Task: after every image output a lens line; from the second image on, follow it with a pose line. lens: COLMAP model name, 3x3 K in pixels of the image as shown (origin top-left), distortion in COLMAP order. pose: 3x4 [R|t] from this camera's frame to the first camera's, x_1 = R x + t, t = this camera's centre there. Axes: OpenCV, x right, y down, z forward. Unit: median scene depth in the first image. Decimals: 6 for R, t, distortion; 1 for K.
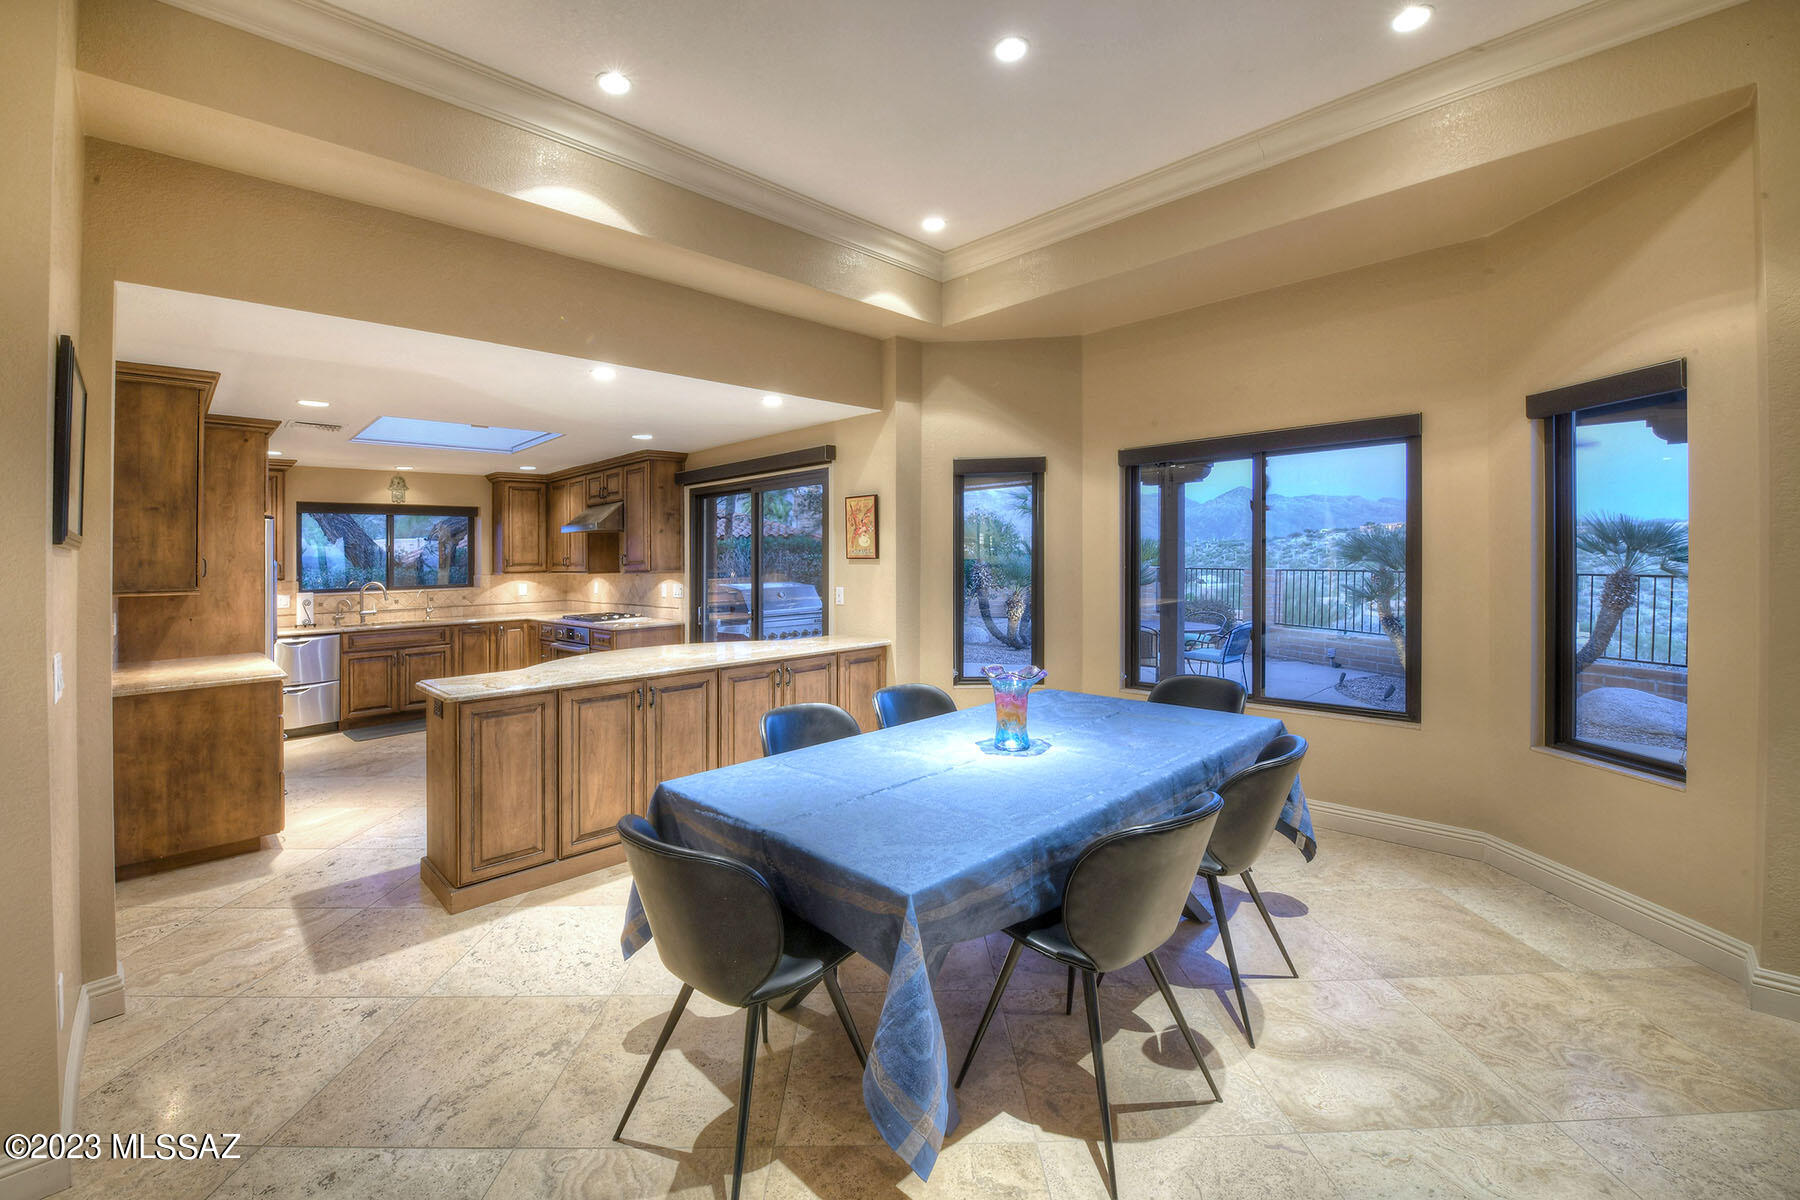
lens RADIAL K [[706.8, 0, 840.3], [0, 706.8, 523.2], [0, 0, 1]] dist [-0.022129, -0.000026]
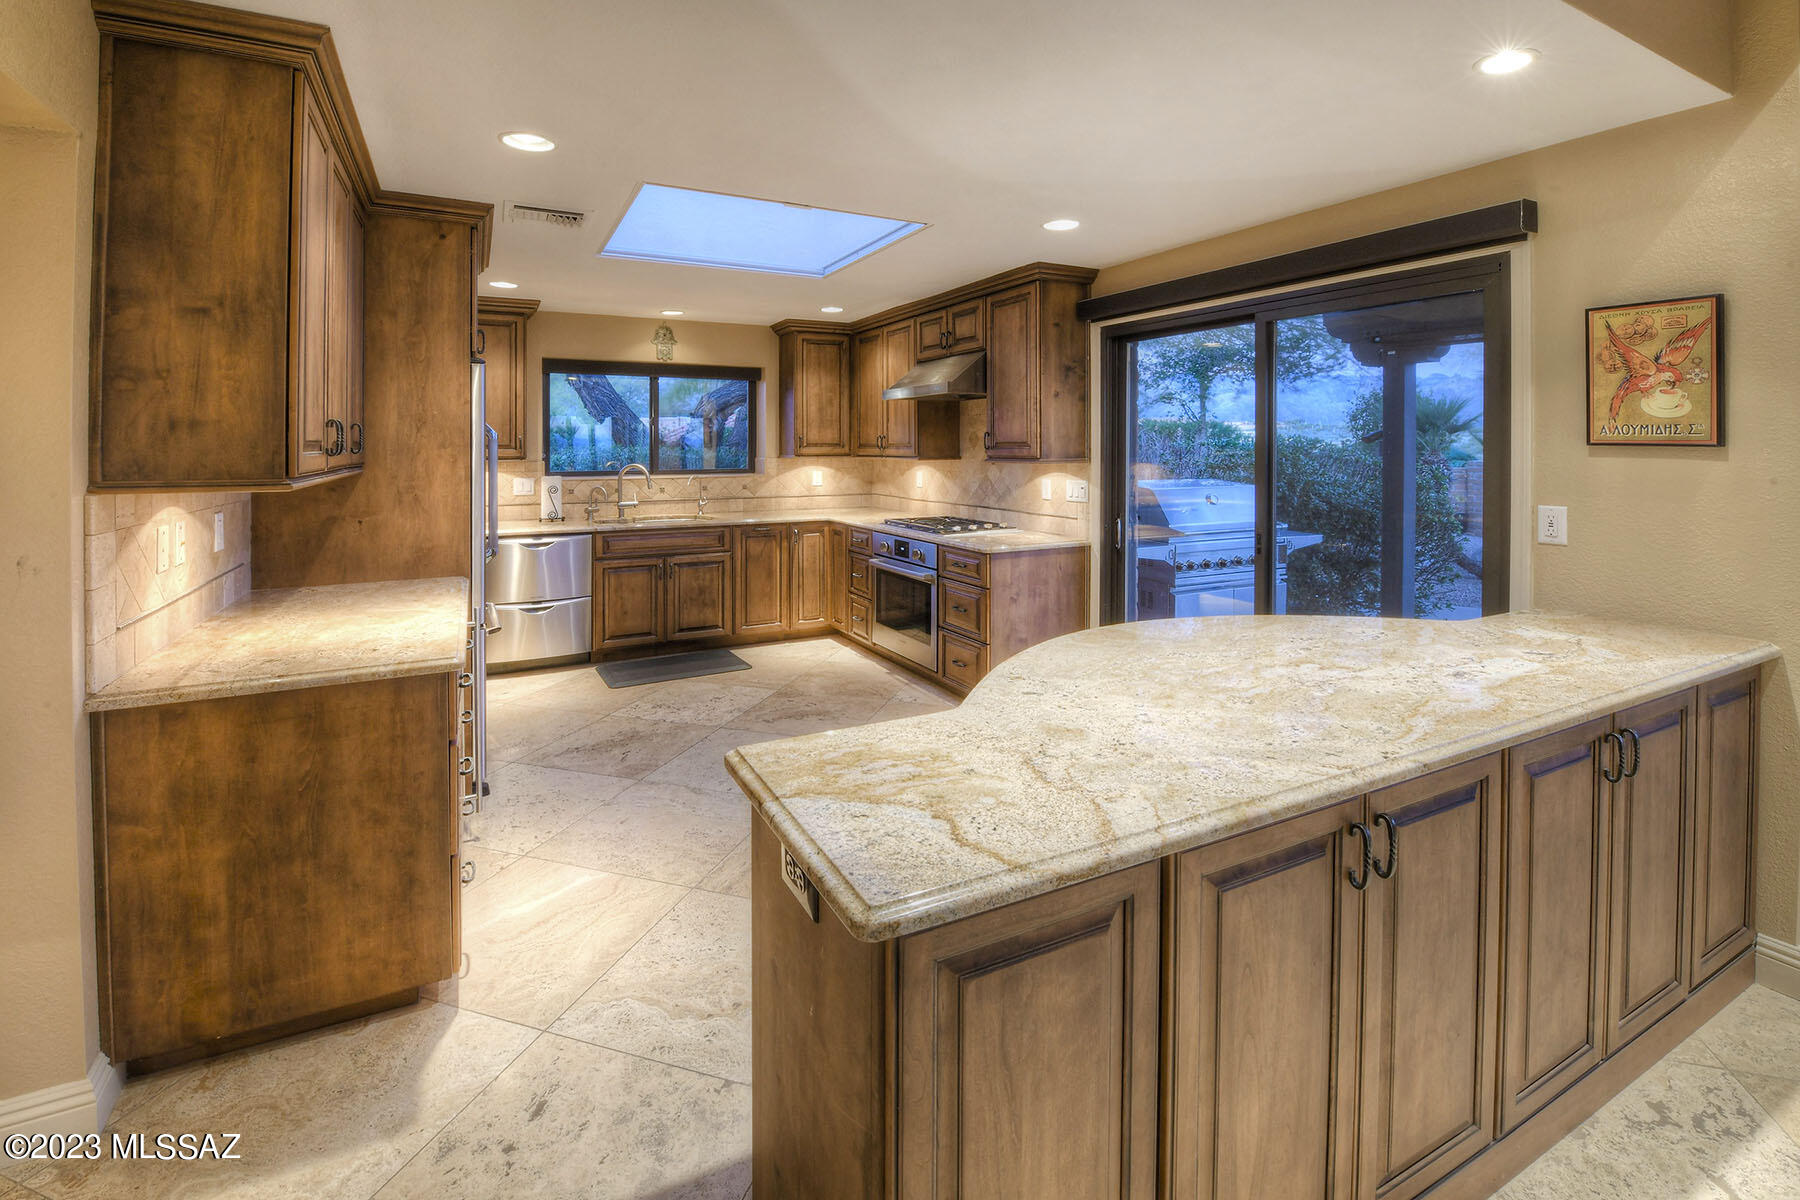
lens RADIAL K [[770.0, 0, 969.6], [0, 770.0, 429.8], [0, 0, 1]] dist [-0.015248, -0.000032]
pose [[0.983688, 0.016976, -0.179078, -0.277803], [-0.011481, 0.999432, 0.031680, 0.028316], [0.179514, -0.029107, 0.983325, 0.427075]]
